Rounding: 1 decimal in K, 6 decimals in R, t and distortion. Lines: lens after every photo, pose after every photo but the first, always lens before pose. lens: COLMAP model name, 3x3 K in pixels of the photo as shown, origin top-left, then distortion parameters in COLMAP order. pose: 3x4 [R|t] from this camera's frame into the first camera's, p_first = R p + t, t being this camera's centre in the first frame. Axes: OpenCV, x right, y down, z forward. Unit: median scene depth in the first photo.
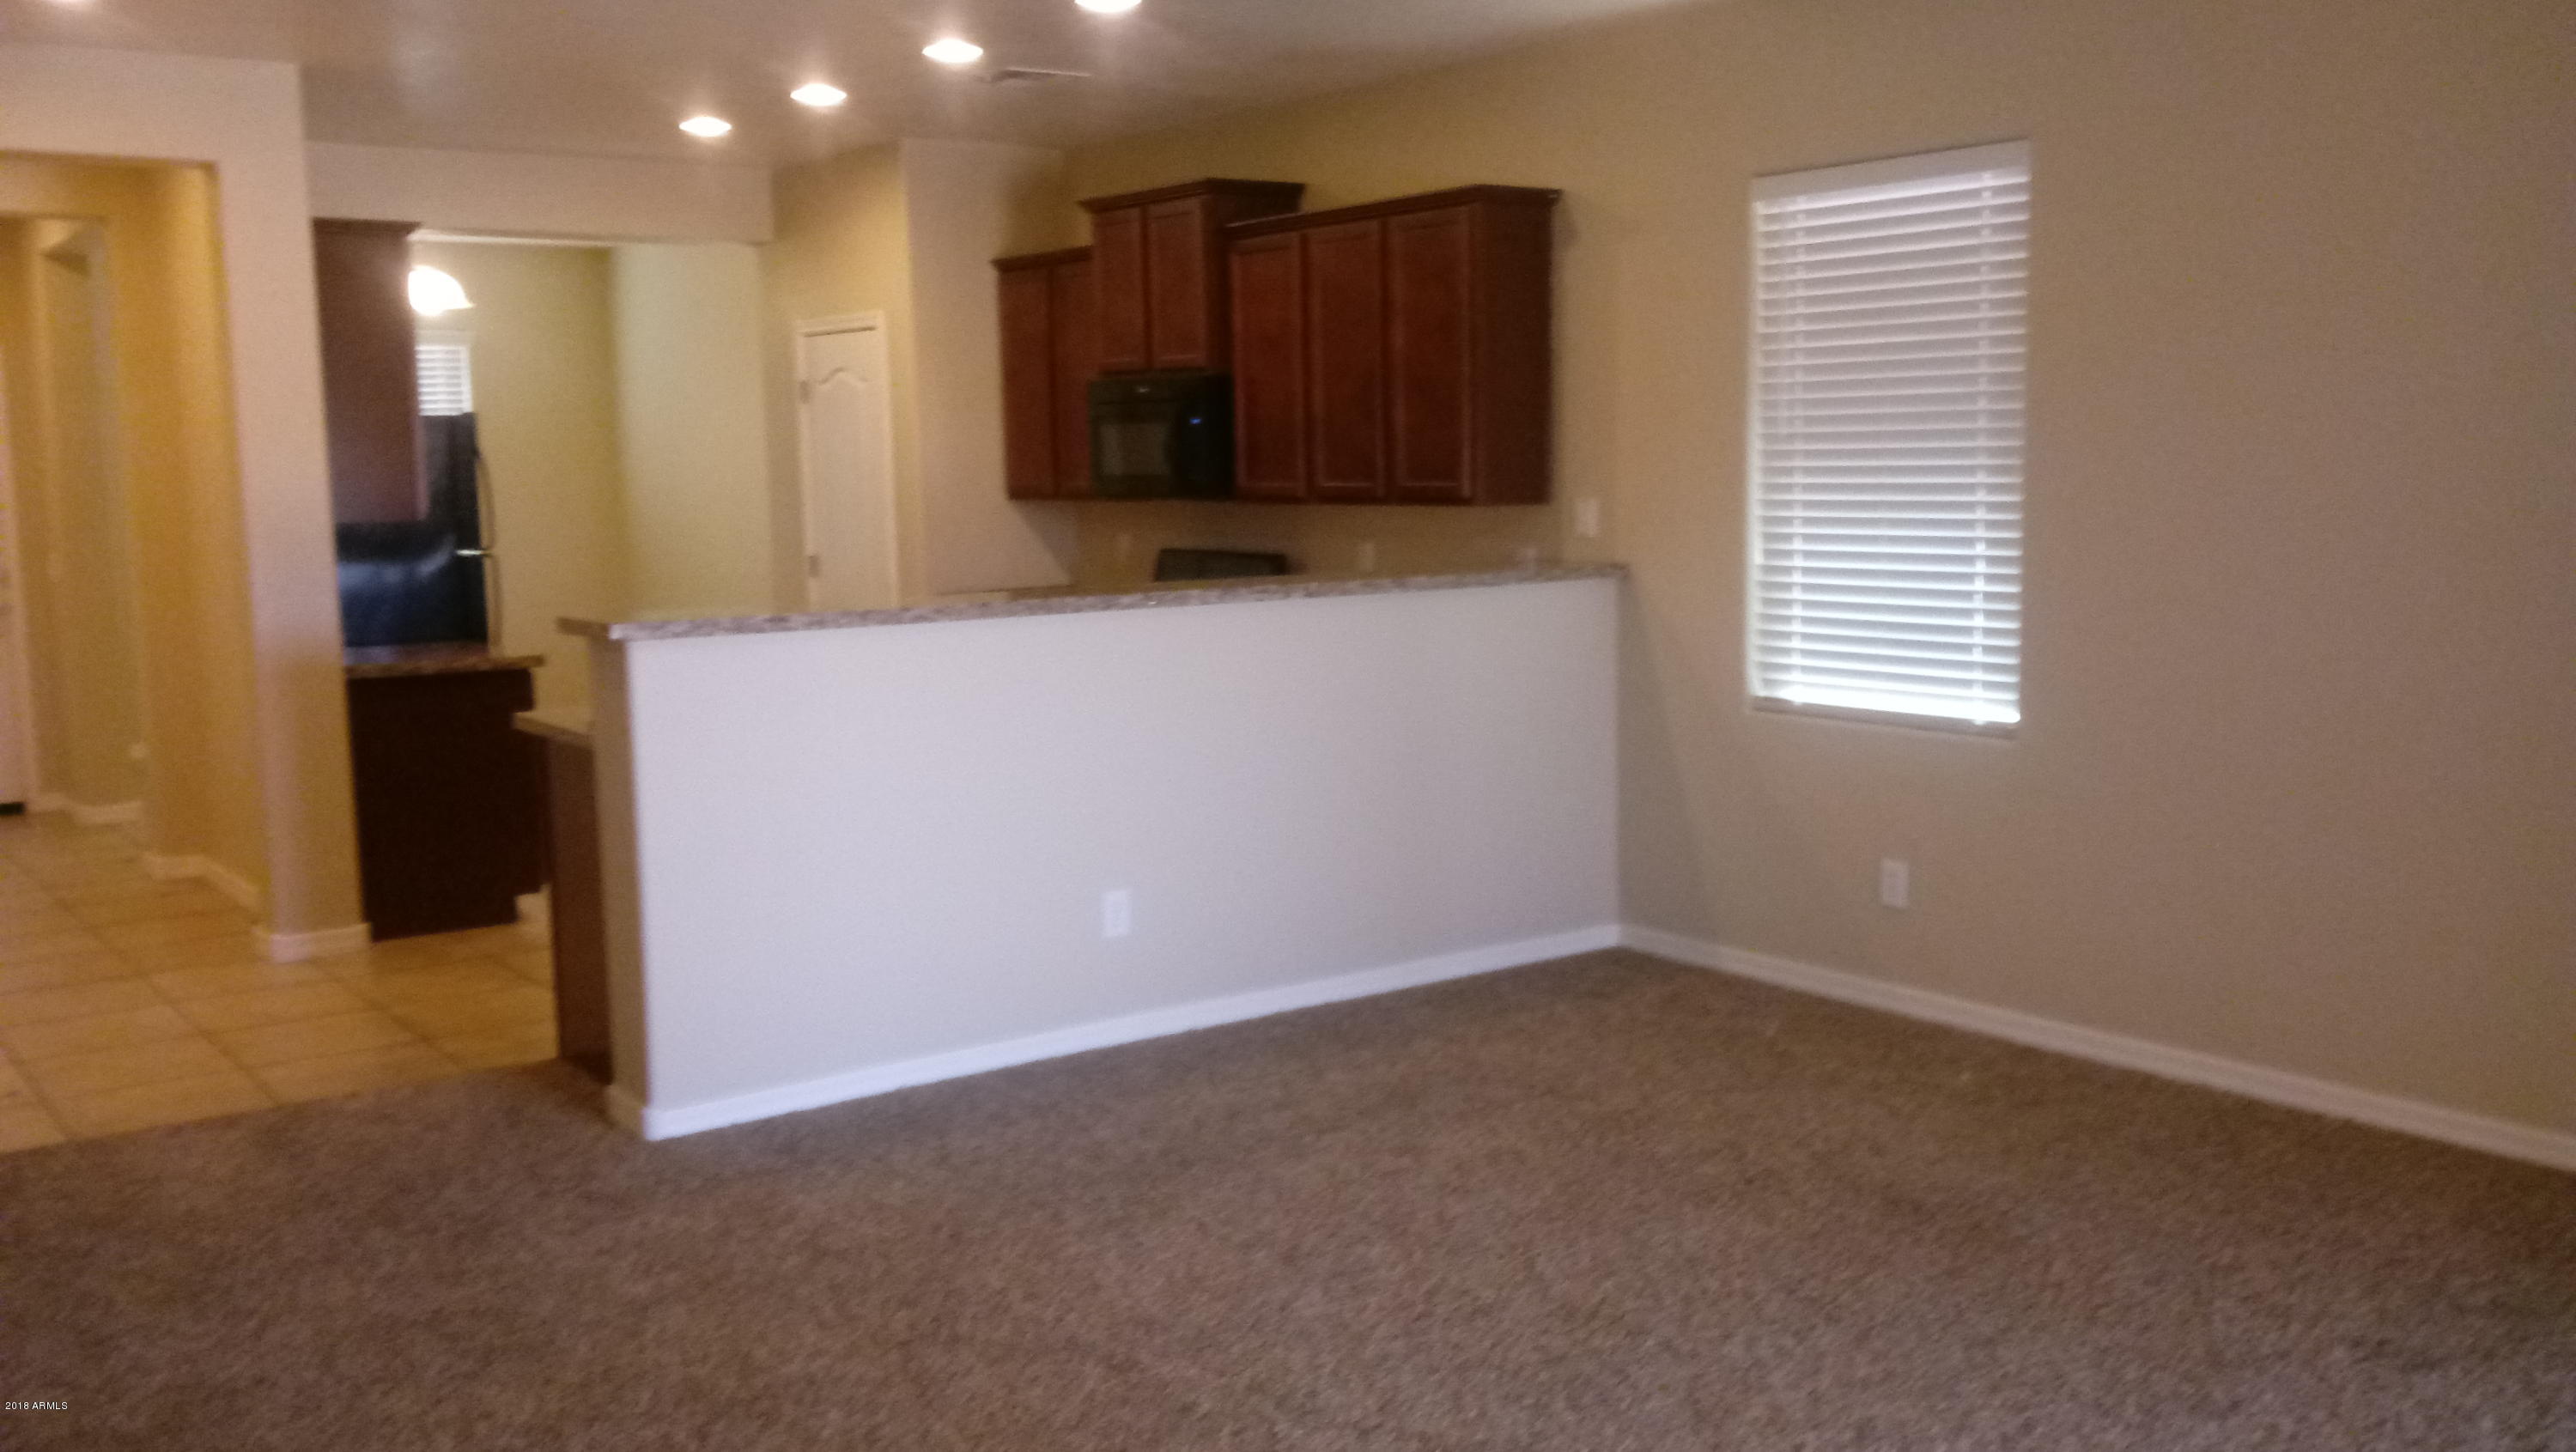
lens RADIAL K [[2245.6, 0, 1288.0], [0, 2245.6, 726.0], [0, 0, 1]] dist [0.023795, 0.008297]
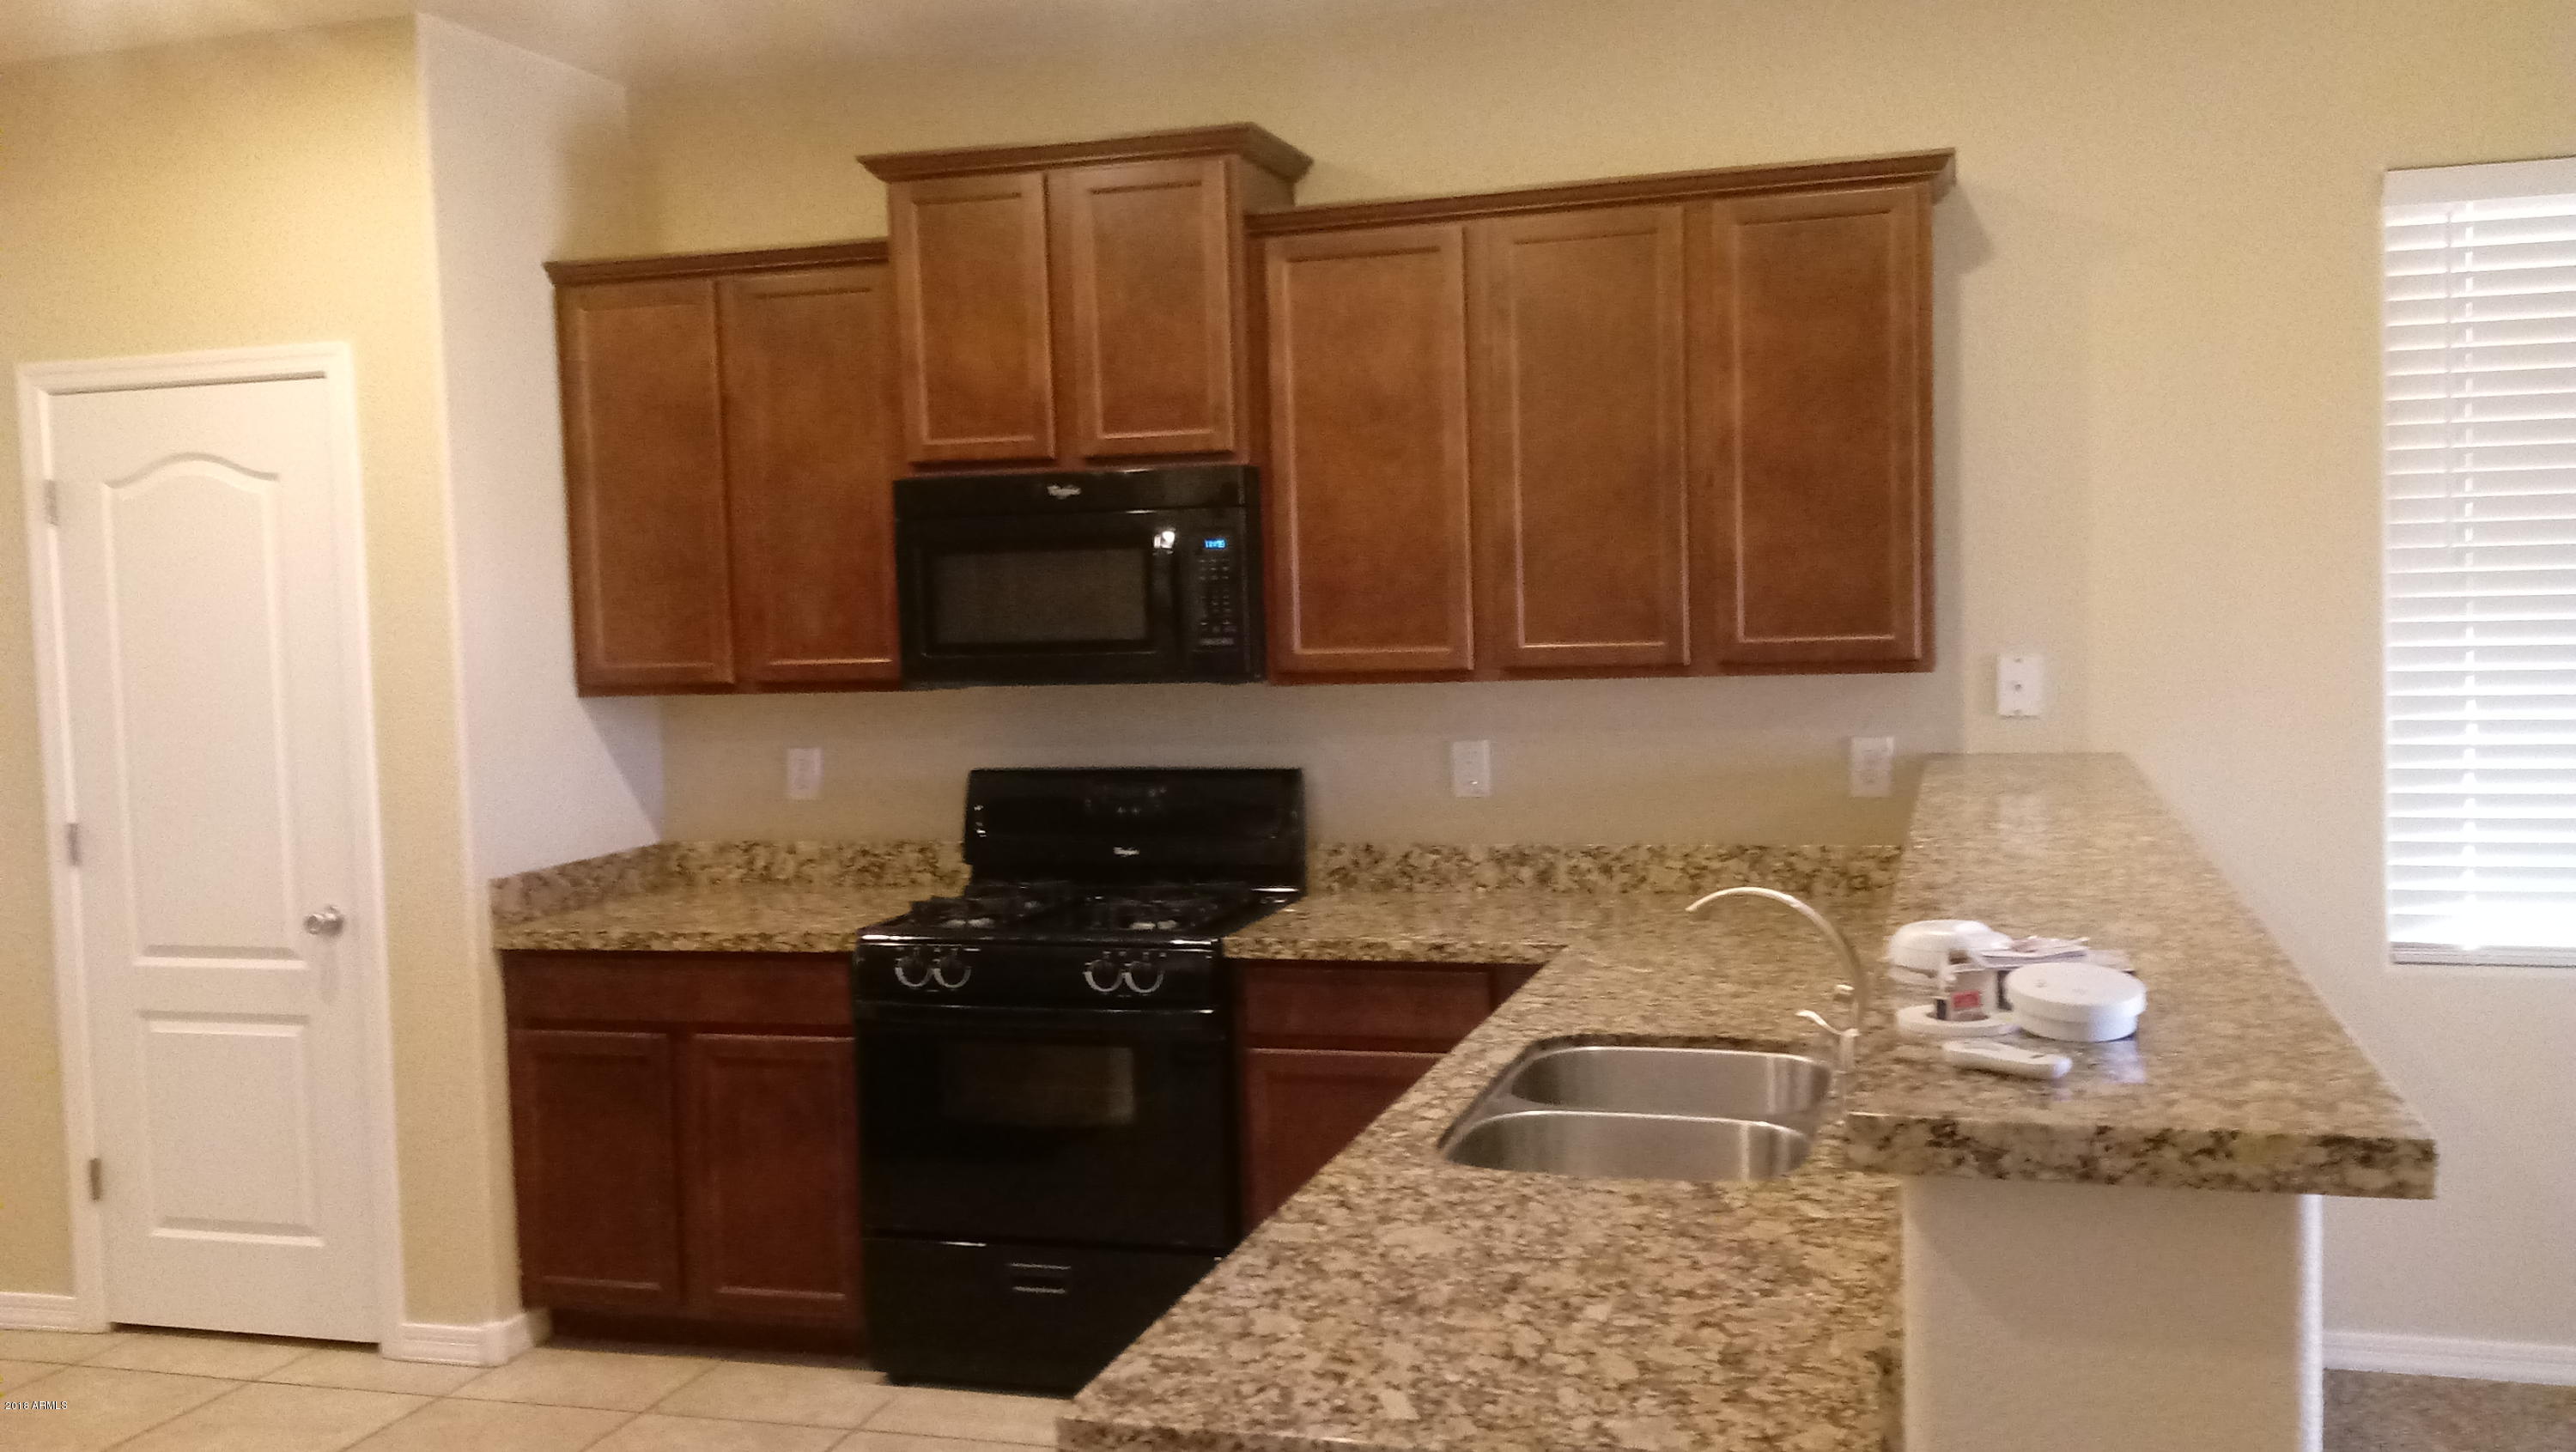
lens RADIAL K [[2245.6, 0, 1288.0], [0, 2245.6, 726.0], [0, 0, 1]] dist [0.023795, 0.008297]
pose [[0.795875, -0.049583, 0.603427, -0.460516], [0.091712, 0.995014, -0.039201, -0.081580], [-0.598475, 0.086541, 0.796454, 0.664065]]
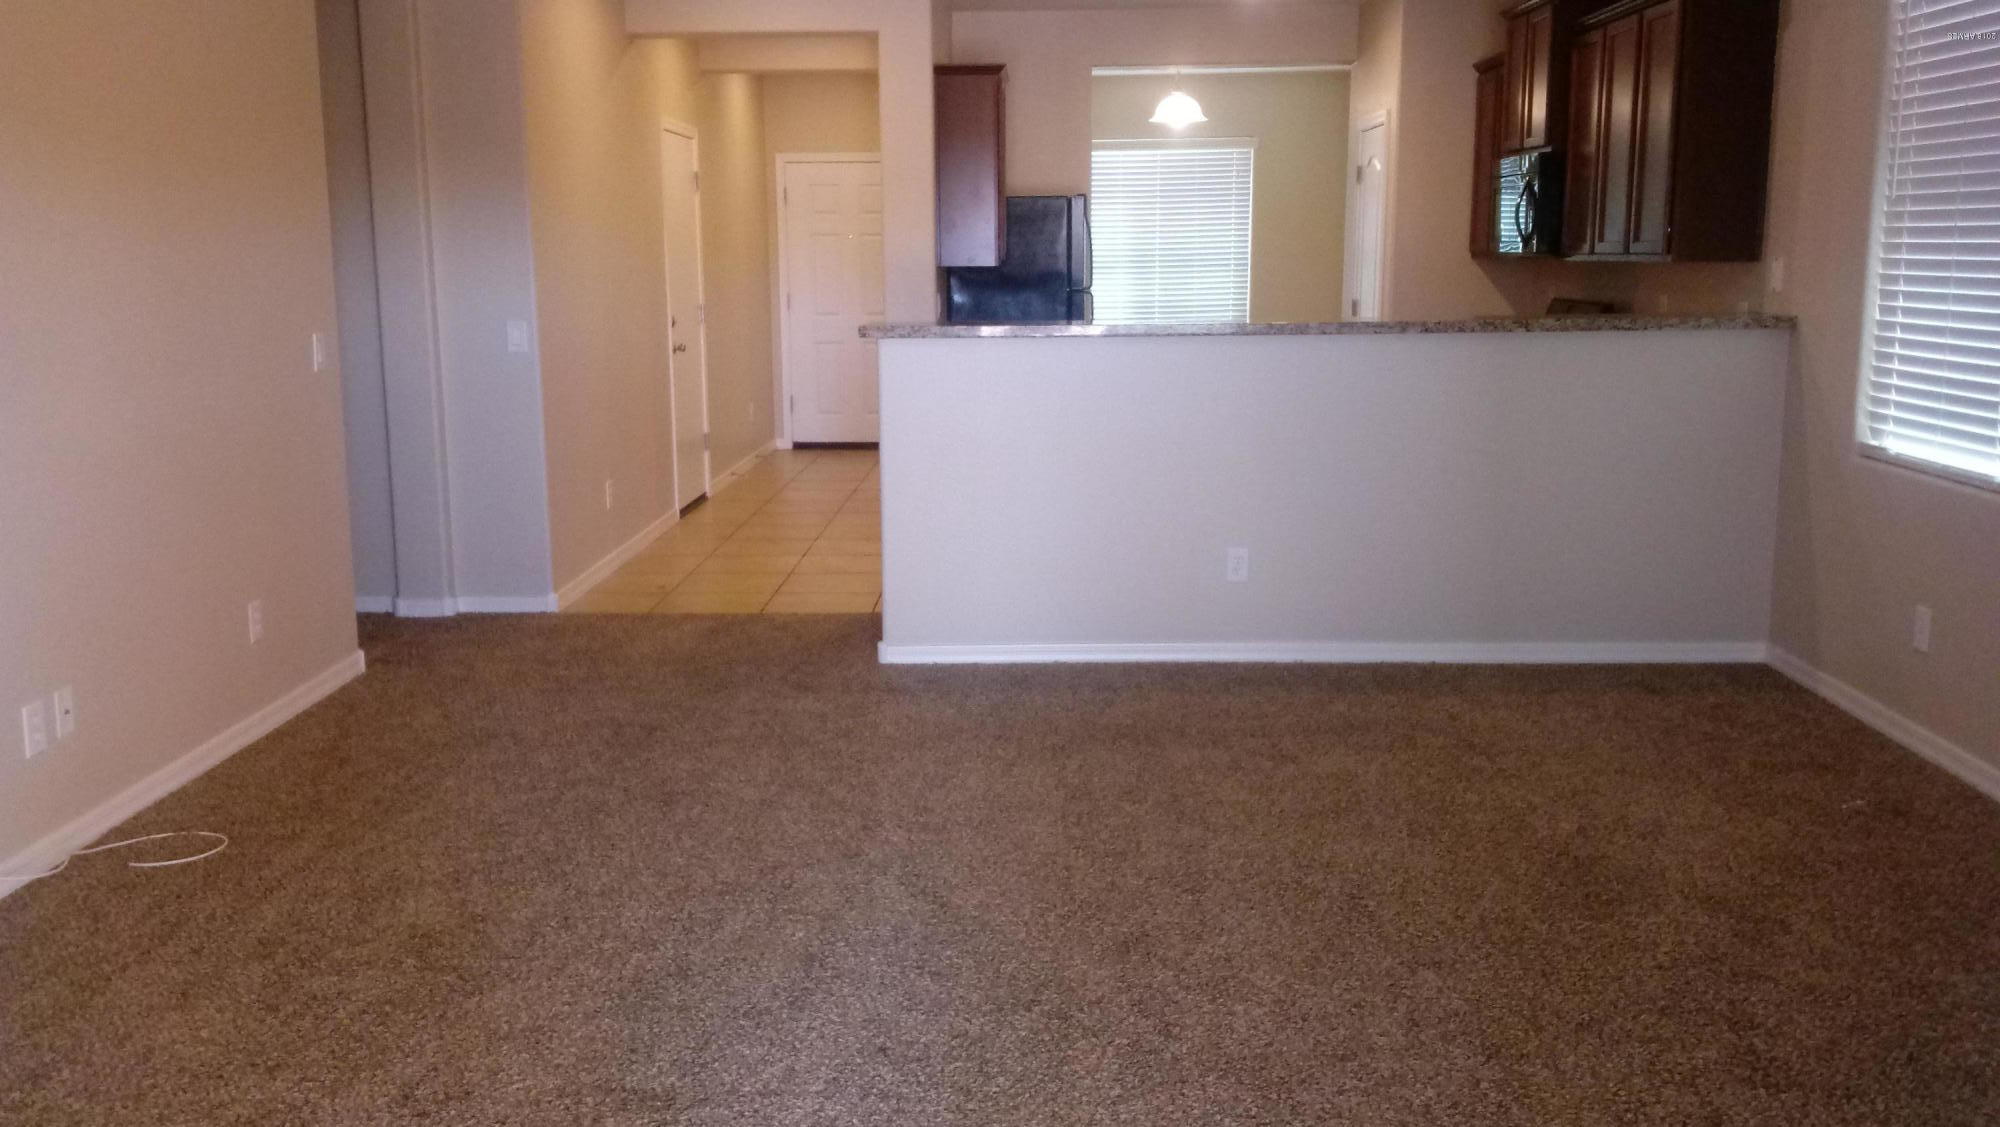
lens RADIAL K [[1732.3, 0, 987.0], [0, 1732.3, 547.7], [0, 0, 1]] dist [0.131275, -0.226944]
pose [[0.787575, 0.114744, -0.605442, 0.394868], [-0.080609, 0.993252, 0.083384, -0.000700], [0.610924, -0.016867, 0.791509, 0.081973]]
